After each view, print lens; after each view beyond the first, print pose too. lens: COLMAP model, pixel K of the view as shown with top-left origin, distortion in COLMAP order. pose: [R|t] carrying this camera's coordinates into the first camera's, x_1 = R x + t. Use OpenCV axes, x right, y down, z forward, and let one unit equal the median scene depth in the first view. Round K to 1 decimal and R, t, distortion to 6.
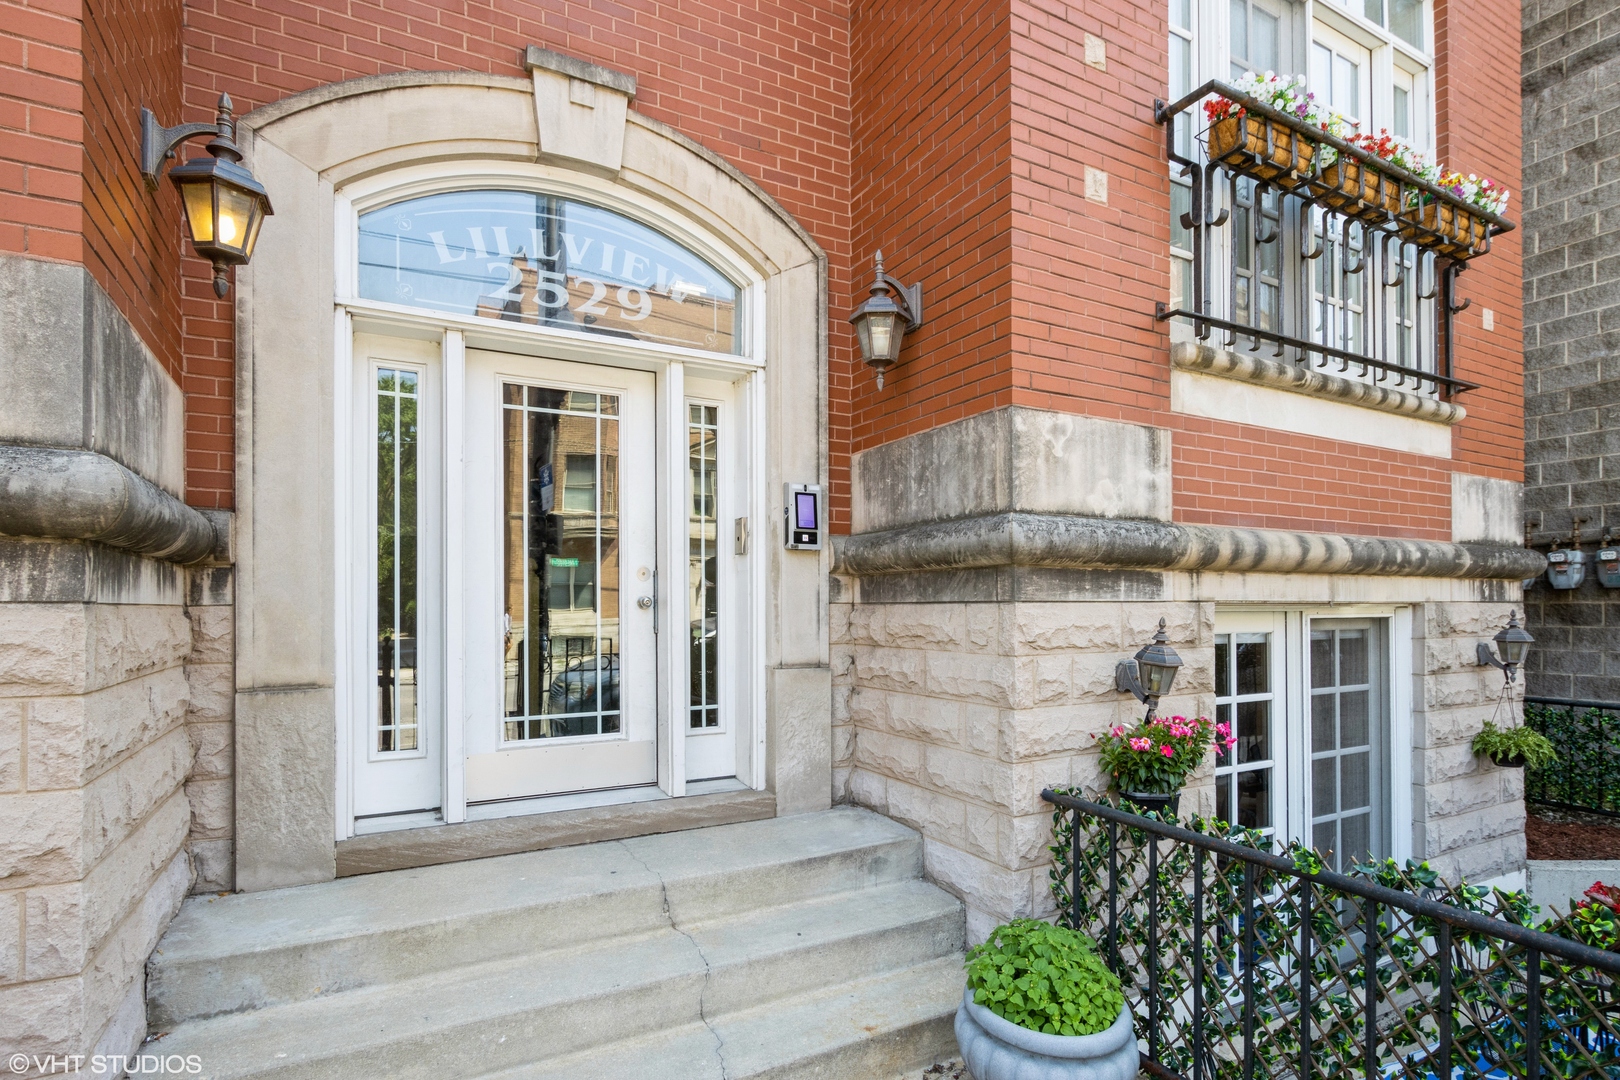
lens RADIAL K [[816.0, 0, 797.8], [0, 816.0, 609.8], [0, 0, 1]] dist [-0.002865, 0.000042]
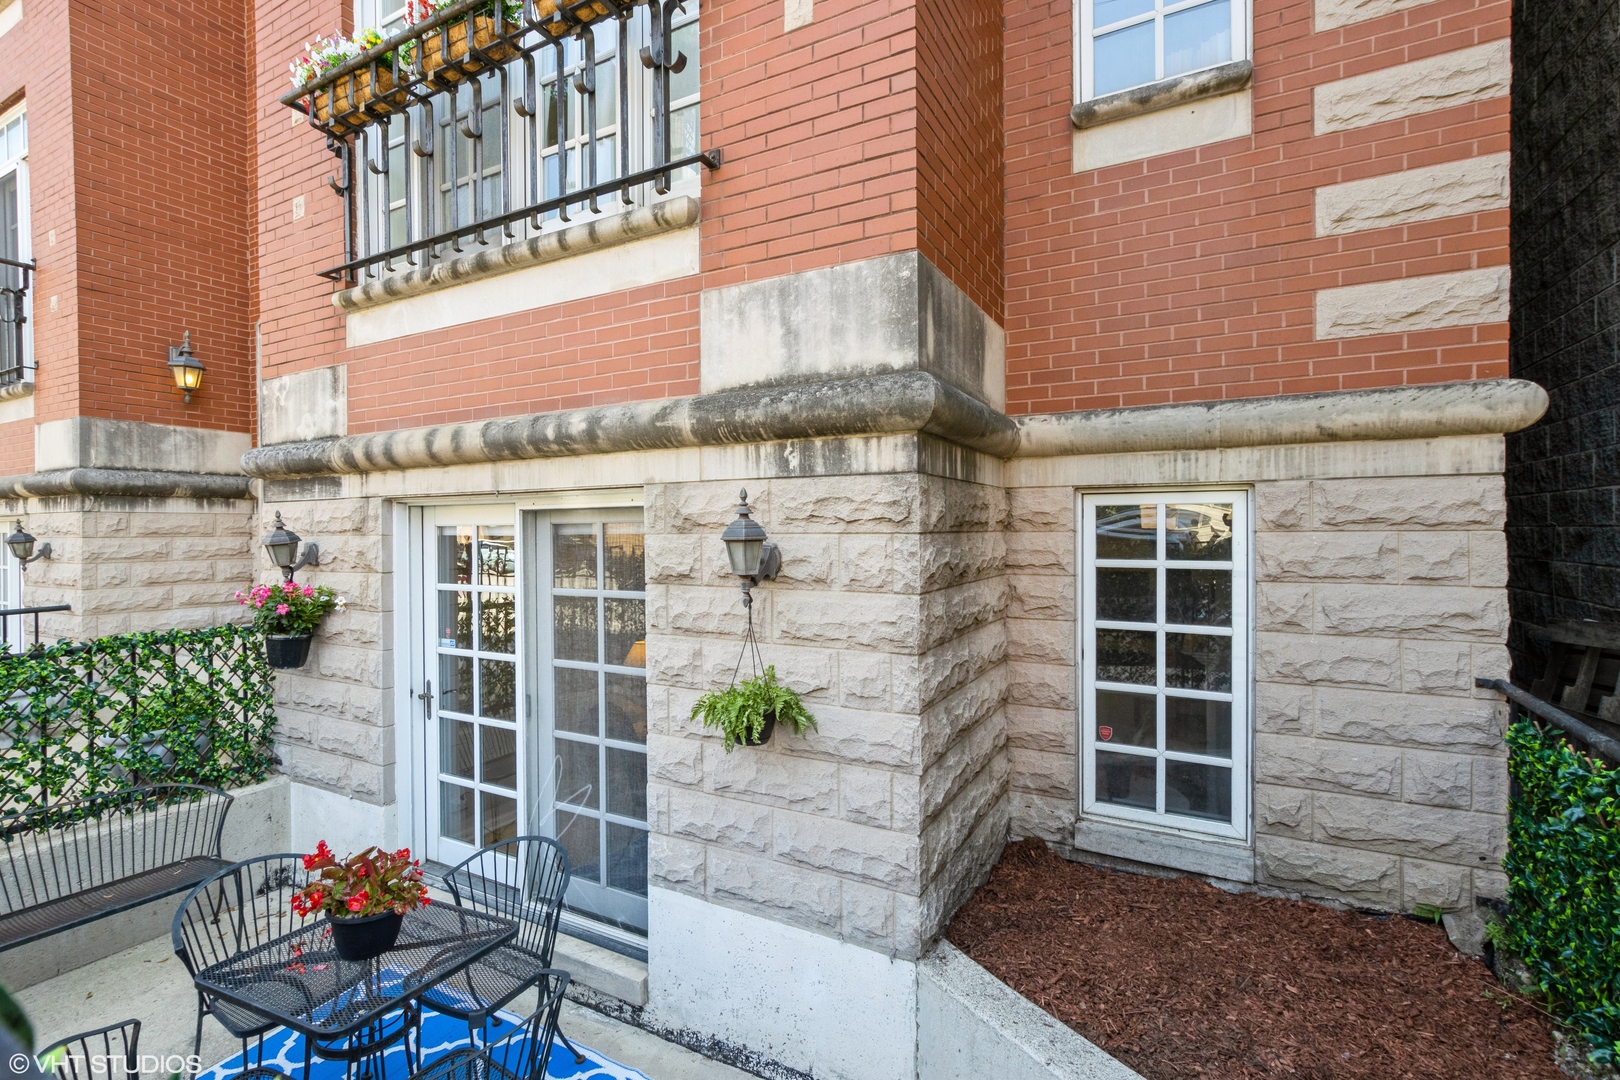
lens RADIAL K [[766.7, 0, 804.1], [0, 766.7, 541.8], [0, 0, 1]] dist [-0.026235, 0.003288]
pose [[0.541420, 0.013712, -0.840640, 1.644350], [0.005293, 0.999792, 0.019717, 0.033848], [0.840735, -0.015125, 0.541235, 0.853774]]
